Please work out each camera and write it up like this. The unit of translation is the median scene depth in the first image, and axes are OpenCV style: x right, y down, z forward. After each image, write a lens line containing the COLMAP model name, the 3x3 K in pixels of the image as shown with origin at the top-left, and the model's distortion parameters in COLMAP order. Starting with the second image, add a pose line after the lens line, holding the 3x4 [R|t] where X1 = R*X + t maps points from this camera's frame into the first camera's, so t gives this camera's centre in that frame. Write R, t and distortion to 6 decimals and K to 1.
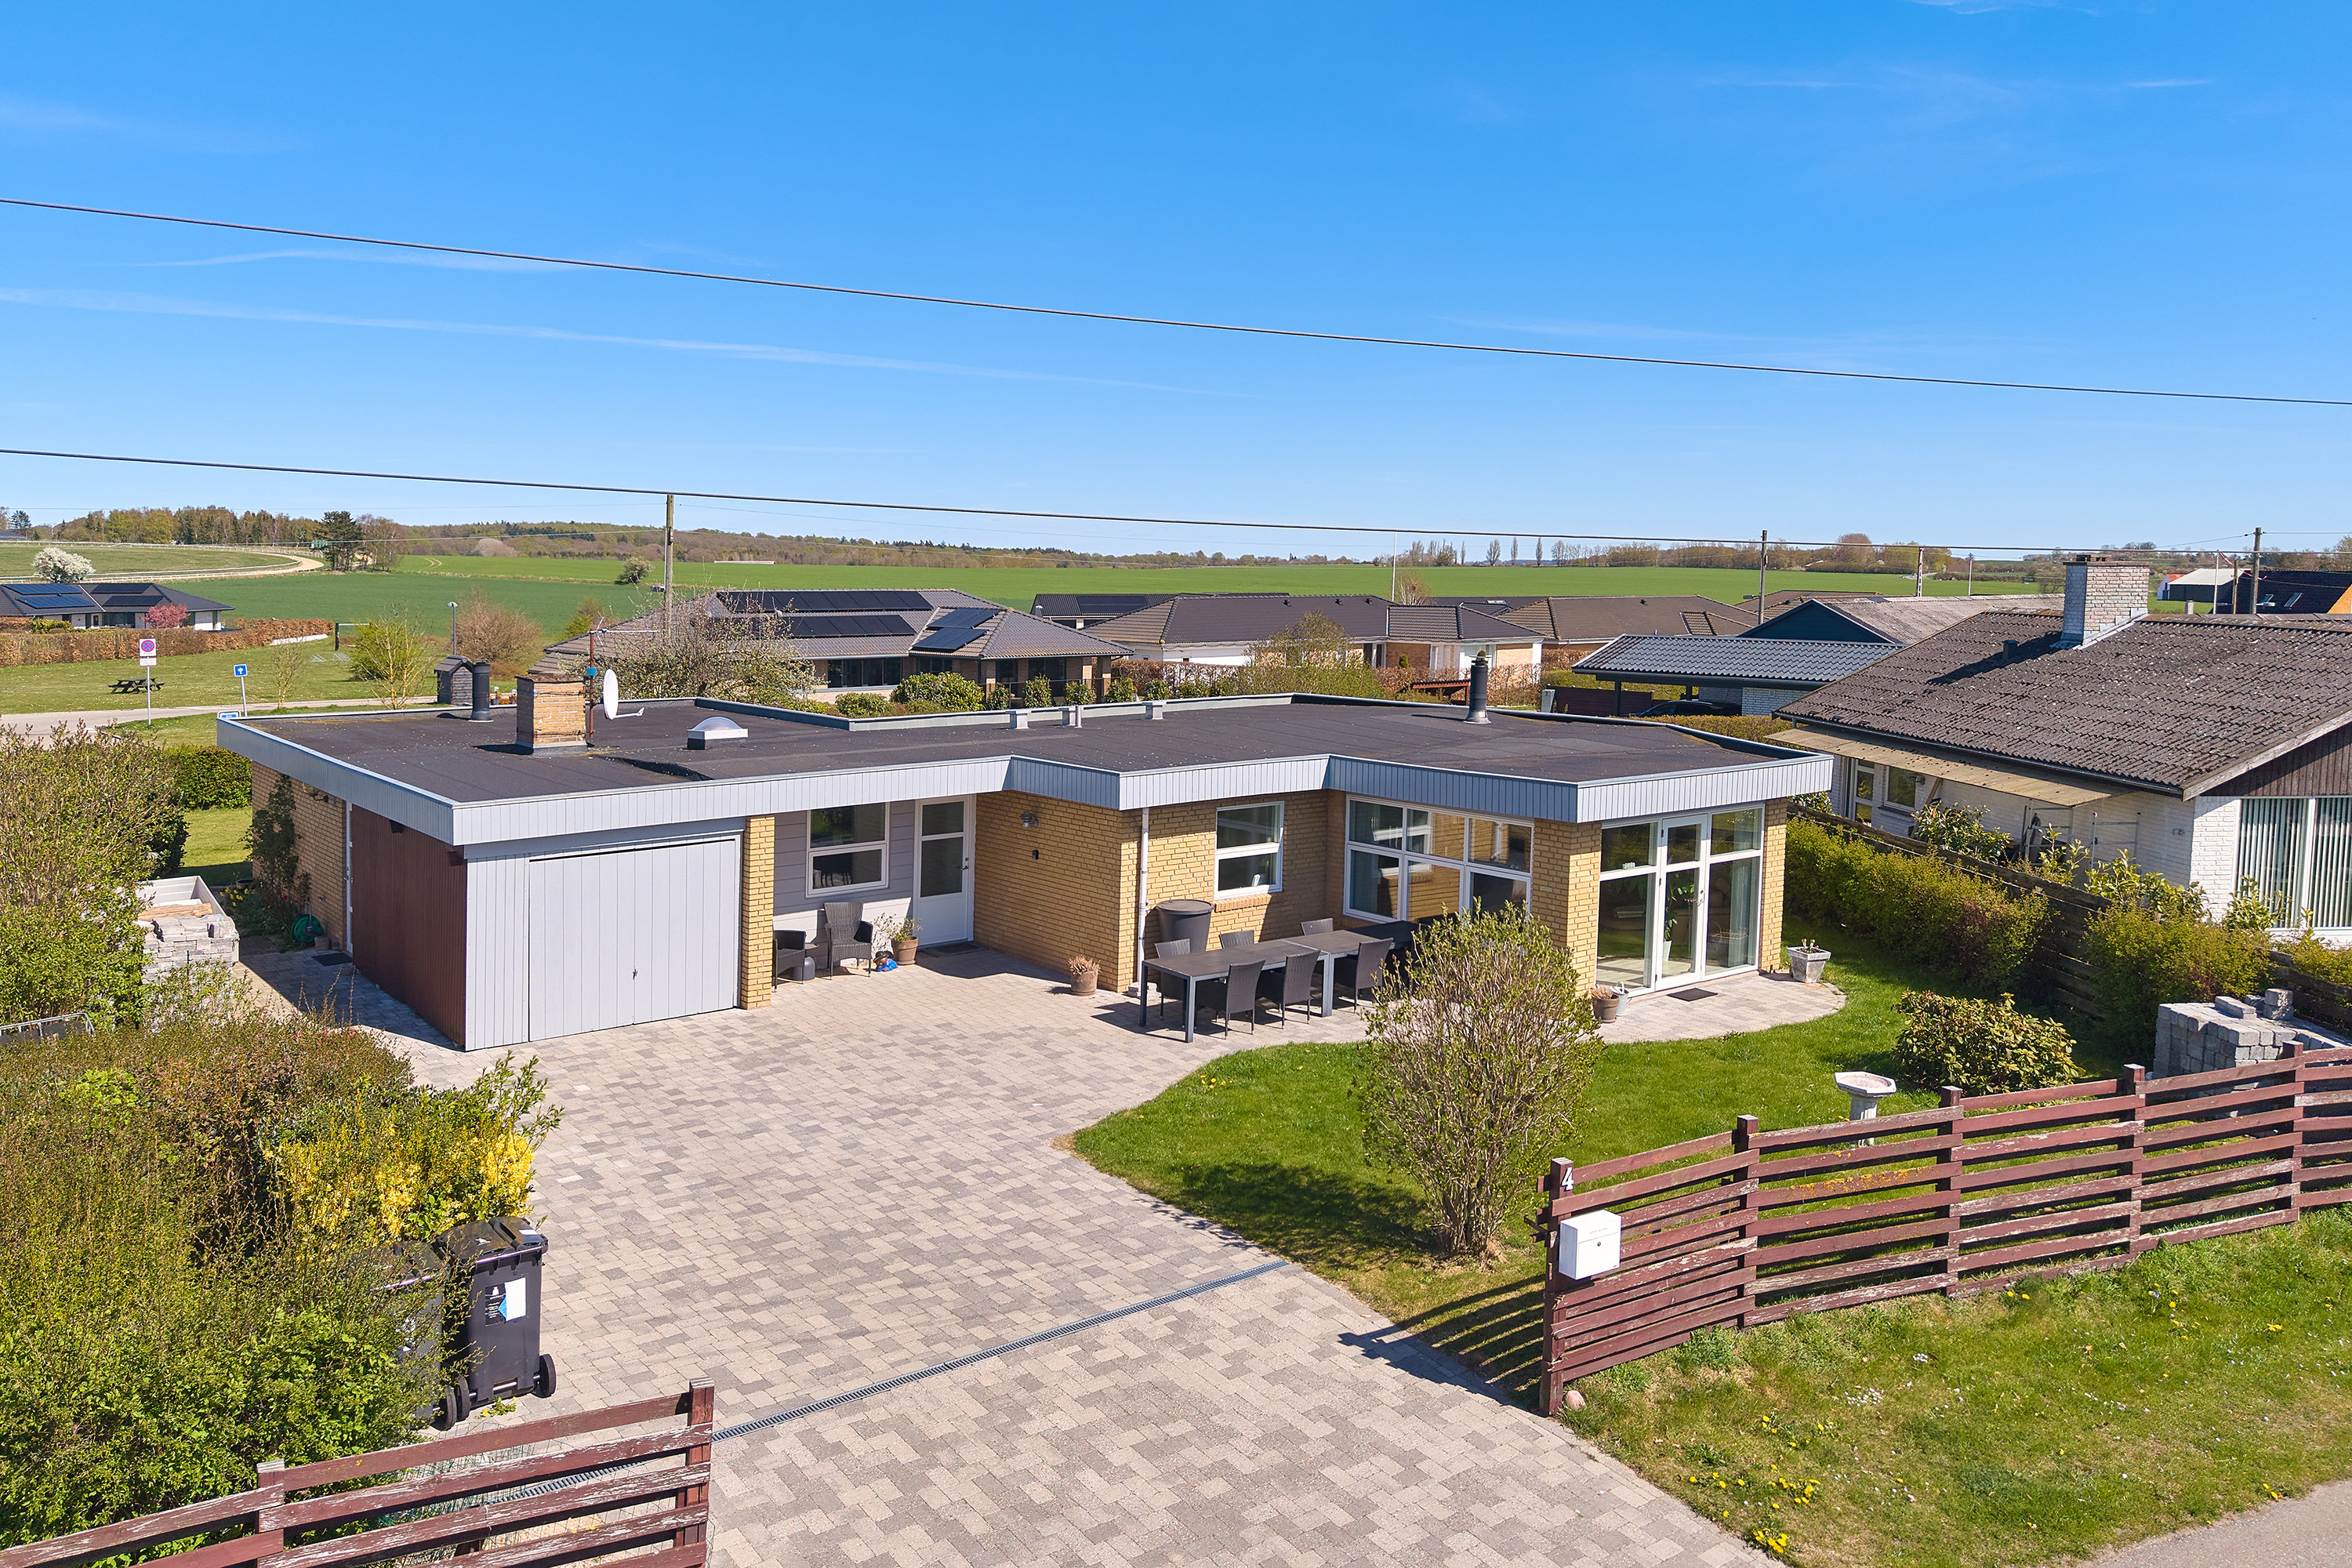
lens RADIAL K [[1762.4, 0, 1154.9], [0, 1762.4, 602.8], [0, 0, 1]] dist [0.050401, -0.072240]
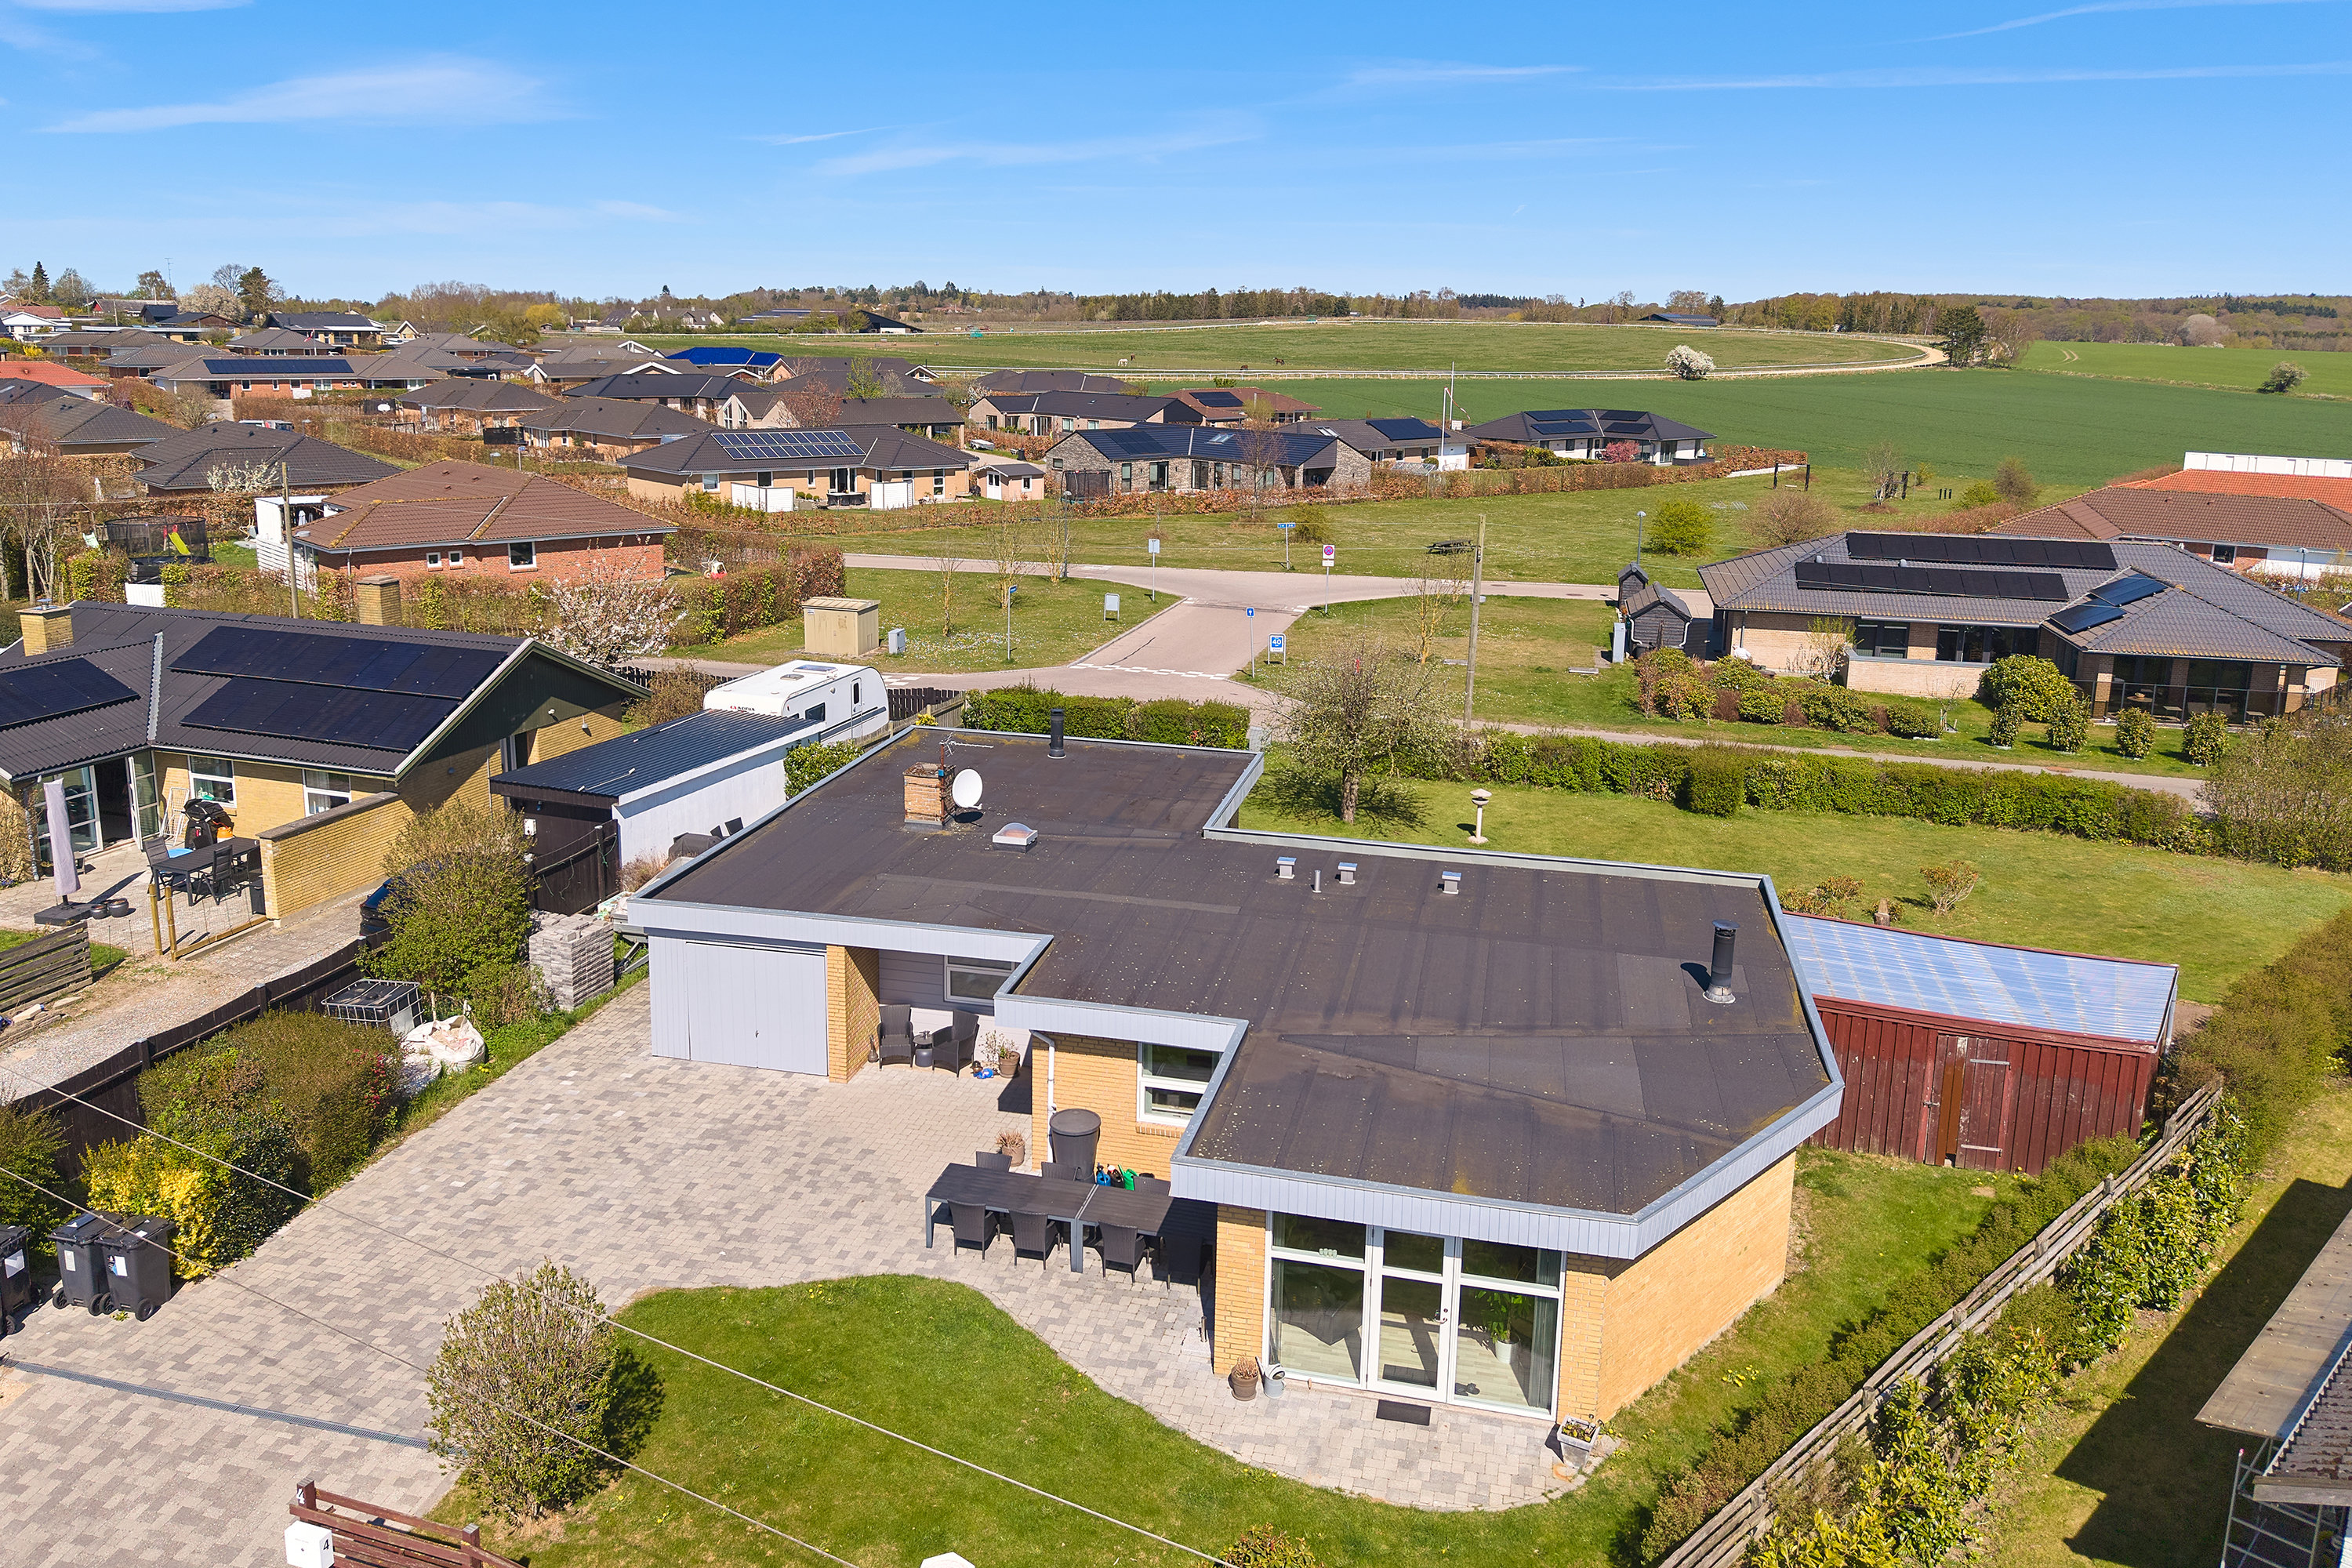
lens RADIAL K [[1762.4, 0, 1154.9], [0, 1762.4, 602.8], [0, 0, 1]] dist [0.050401, -0.072240]
pose [[0.633619, 0.131863, -0.762325, 0.824726], [-0.035396, 0.989277, 0.141699, -0.300097], [0.772835, -0.062800, 0.631492, 0.339377]]
